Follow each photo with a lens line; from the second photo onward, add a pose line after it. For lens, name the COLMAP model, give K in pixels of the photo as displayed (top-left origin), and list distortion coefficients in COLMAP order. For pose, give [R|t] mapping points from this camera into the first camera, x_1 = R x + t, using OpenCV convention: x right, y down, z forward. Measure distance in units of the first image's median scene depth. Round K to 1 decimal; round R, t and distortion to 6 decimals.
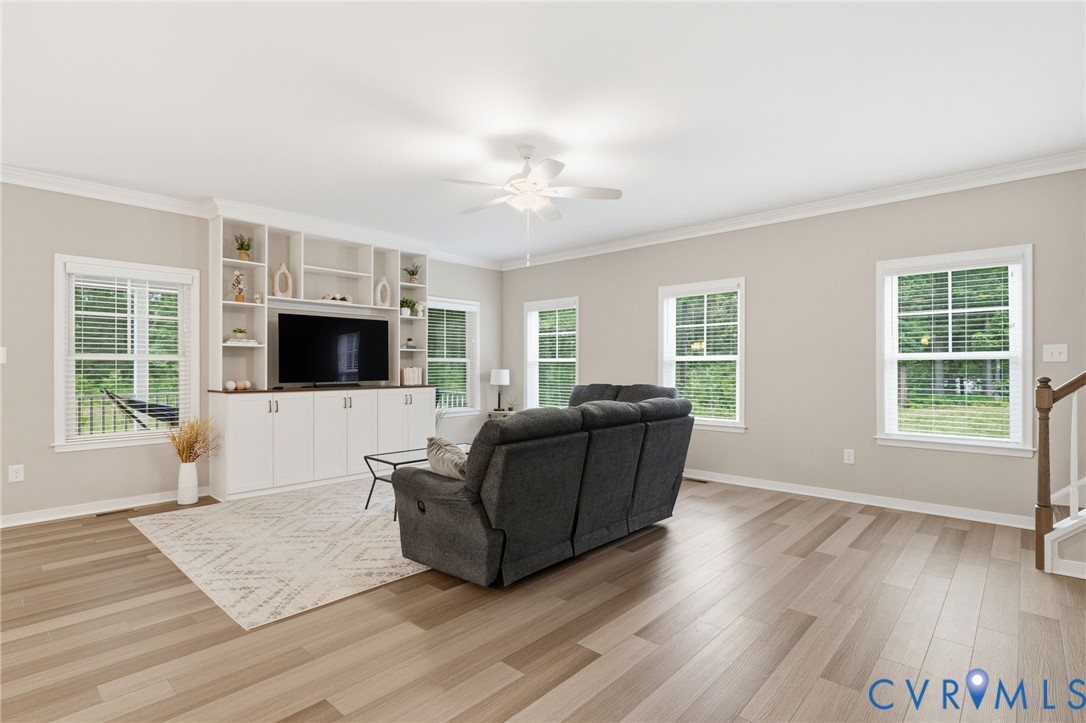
lens RADIAL K [[532.6, 0, 542.3], [0, 532.6, 364.4], [0, 0, 1]] dist [0.000939, -0.000269]
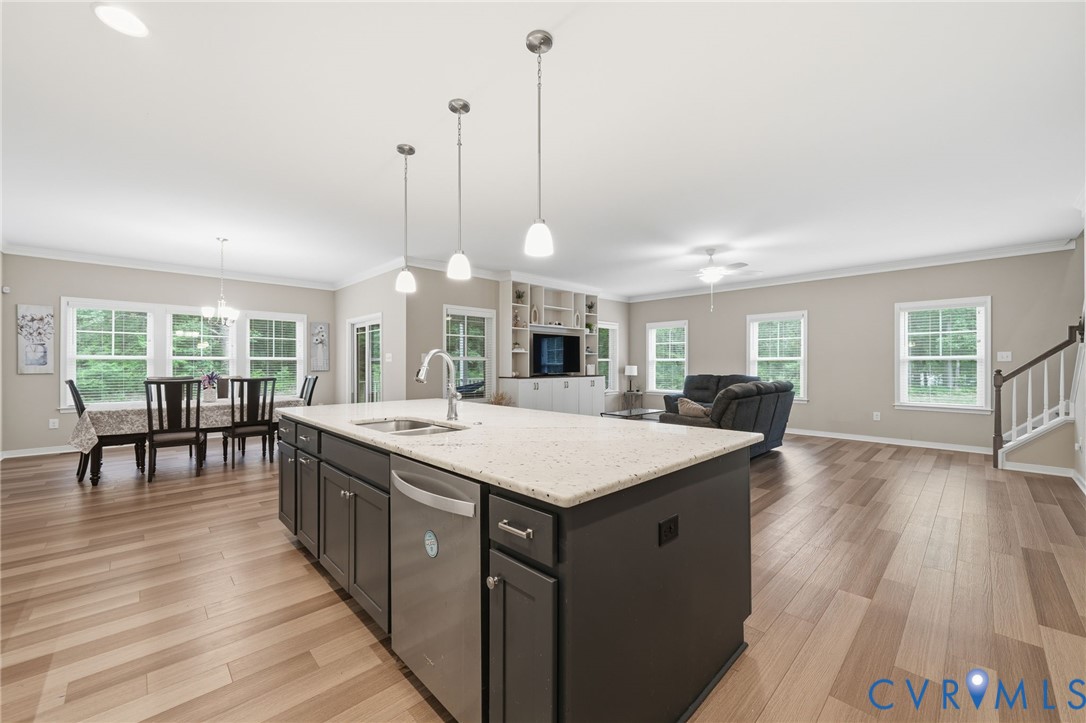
lens RADIAL K [[426.0, 0, 543.1], [0, 426.0, 362.3], [0, 0, 1]] dist [0.000588, 0.000346]
pose [[0.998150, 0.000218, -0.060801, -0.377544], [-0.000170, 1.000000, 0.000802, -0.001818], [0.060801, -0.000791, 0.998150, -0.397674]]
